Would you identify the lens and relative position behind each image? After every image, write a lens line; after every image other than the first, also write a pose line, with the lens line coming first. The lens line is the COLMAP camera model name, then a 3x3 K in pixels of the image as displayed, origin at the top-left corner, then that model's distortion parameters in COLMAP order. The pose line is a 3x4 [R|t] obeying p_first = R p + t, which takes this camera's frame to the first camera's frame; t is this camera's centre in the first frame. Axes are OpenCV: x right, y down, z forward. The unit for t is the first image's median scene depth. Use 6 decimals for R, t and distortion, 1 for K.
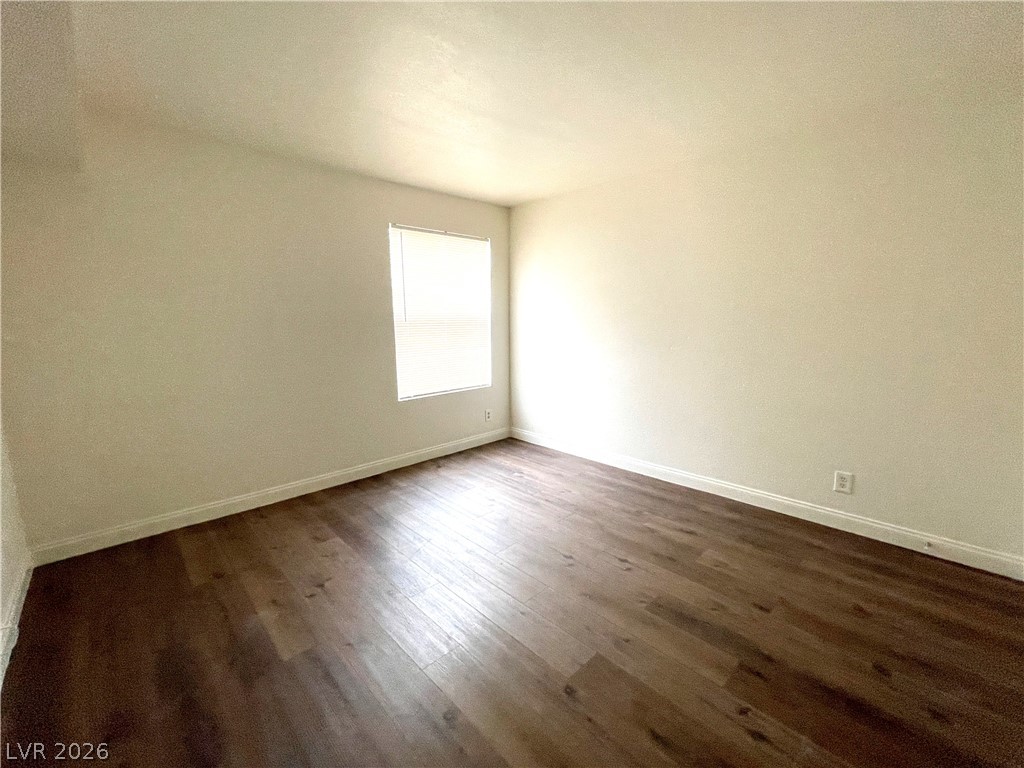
lens RADIAL K [[417.3, 0, 506.9], [0, 417.3, 385.9], [0, 0, 1]] dist [0.010289, 0.000015]
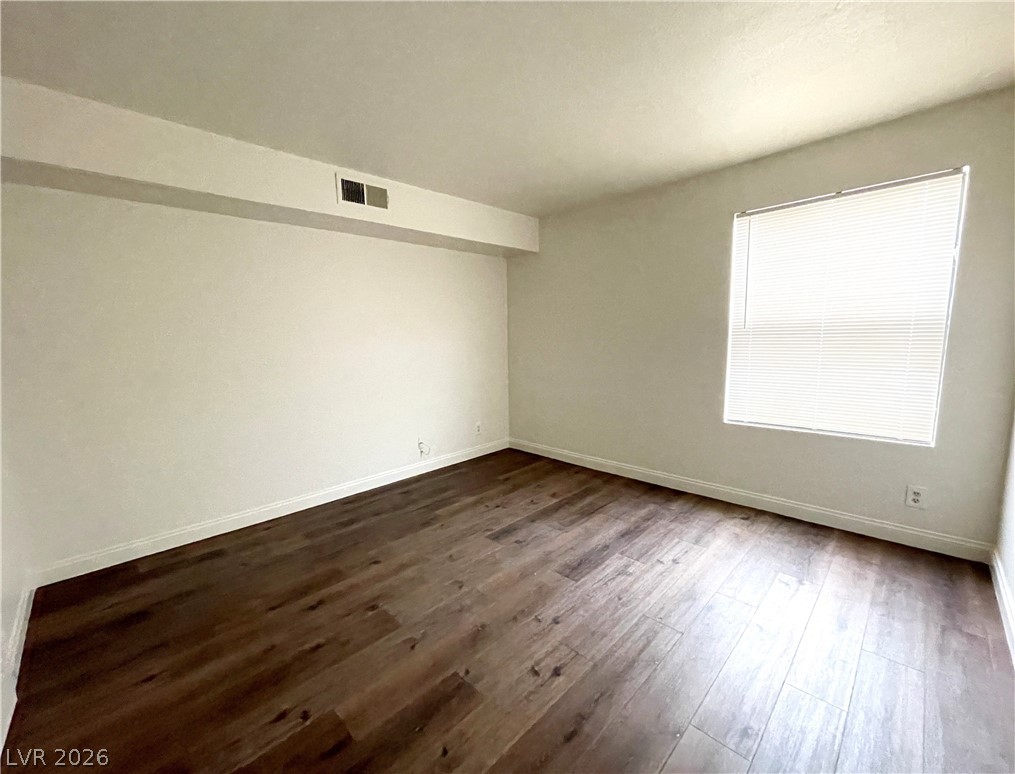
lens RADIAL K [[426.7, 0, 507.5], [0, 426.7, 387.0], [0, 0, 1]] dist [0.018802, -0.000093]
pose [[0.038112, 0.138286, -0.989659, 0.705501], [-0.134933, 0.982020, 0.132022, -0.109848], [0.990121, 0.128506, 0.056086, 0.613103]]
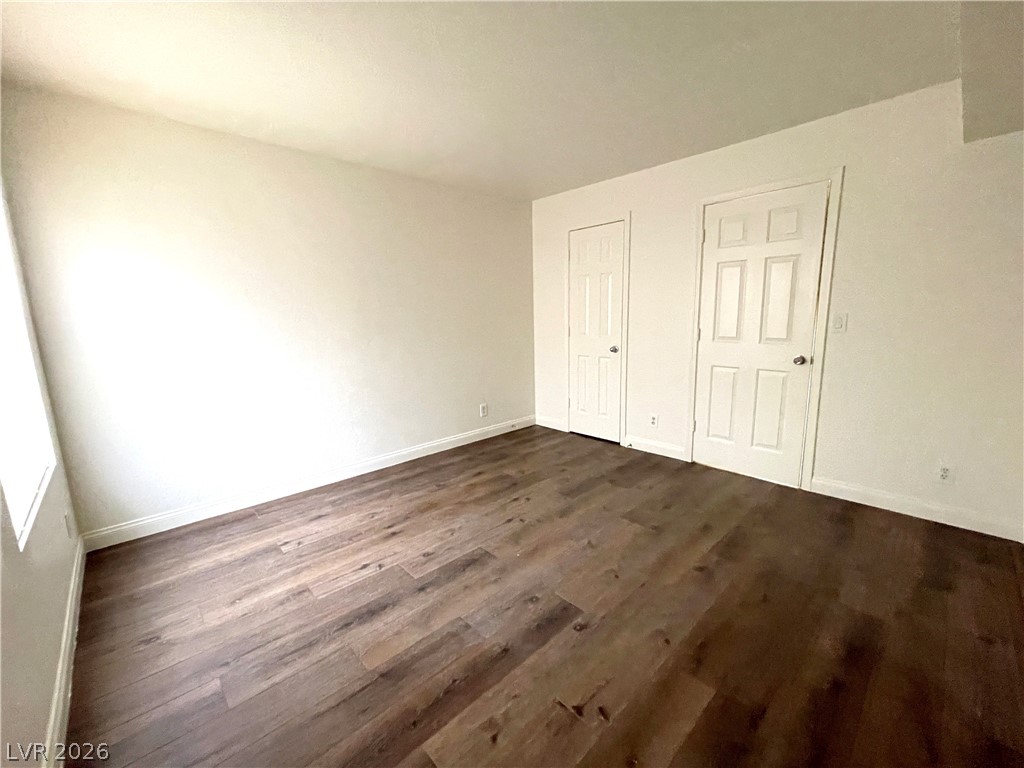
lens RADIAL K [[417.3, 0, 506.9], [0, 417.3, 385.9], [0, 0, 1]] dist [0.010289, 0.000015]
pose [[0.023219, -0.167845, 0.985540, -0.693242], [0.180970, 0.970225, 0.160973, -0.097967], [-0.983214, 0.174616, 0.052903, 0.677082]]
